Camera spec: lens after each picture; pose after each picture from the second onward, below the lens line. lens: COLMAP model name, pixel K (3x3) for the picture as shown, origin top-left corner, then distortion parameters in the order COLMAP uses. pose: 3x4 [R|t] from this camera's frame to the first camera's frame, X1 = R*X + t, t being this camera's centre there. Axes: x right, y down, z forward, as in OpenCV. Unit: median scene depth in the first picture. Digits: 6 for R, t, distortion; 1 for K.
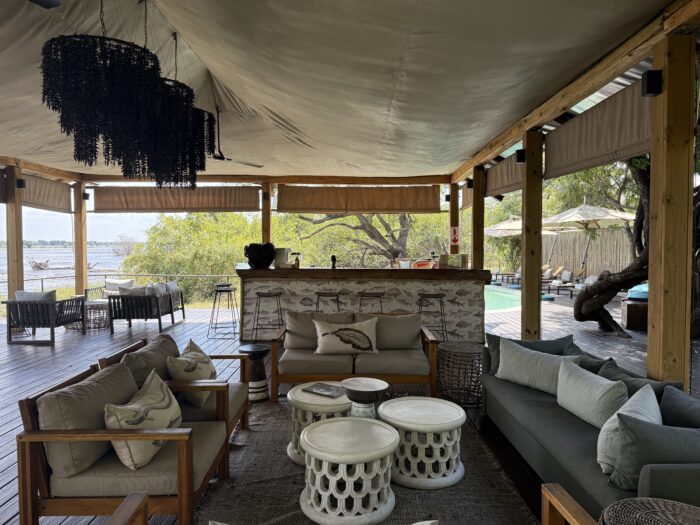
lens RADIAL K [[486.7, 0, 336.5], [0, 486.7, 264.3], [0, 0, 1]] dist [0.124486, -0.161053]
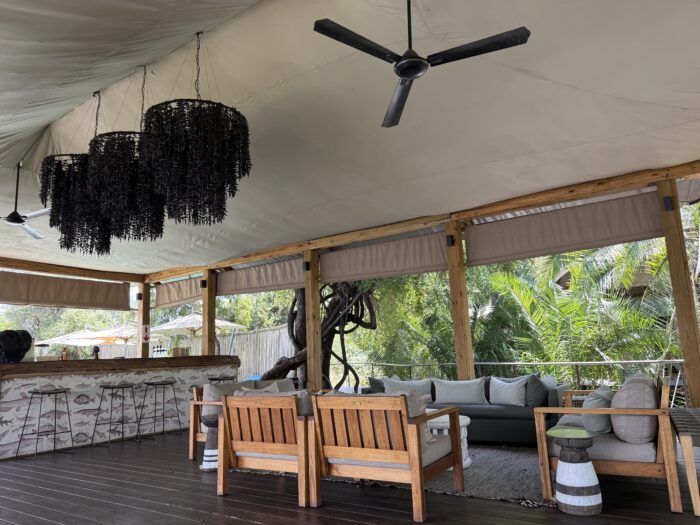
lens RADIAL K [[486.7, 0, 336.5], [0, 486.7, 264.3], [0, 0, 1]] dist [0.124486, -0.161053]
pose [[0.566435, 0.132757, 0.813343, -0.499593], [0.065747, 0.976514, -0.205178, 0.049341], [-0.821480, 0.169694, 0.544403, 0.109914]]
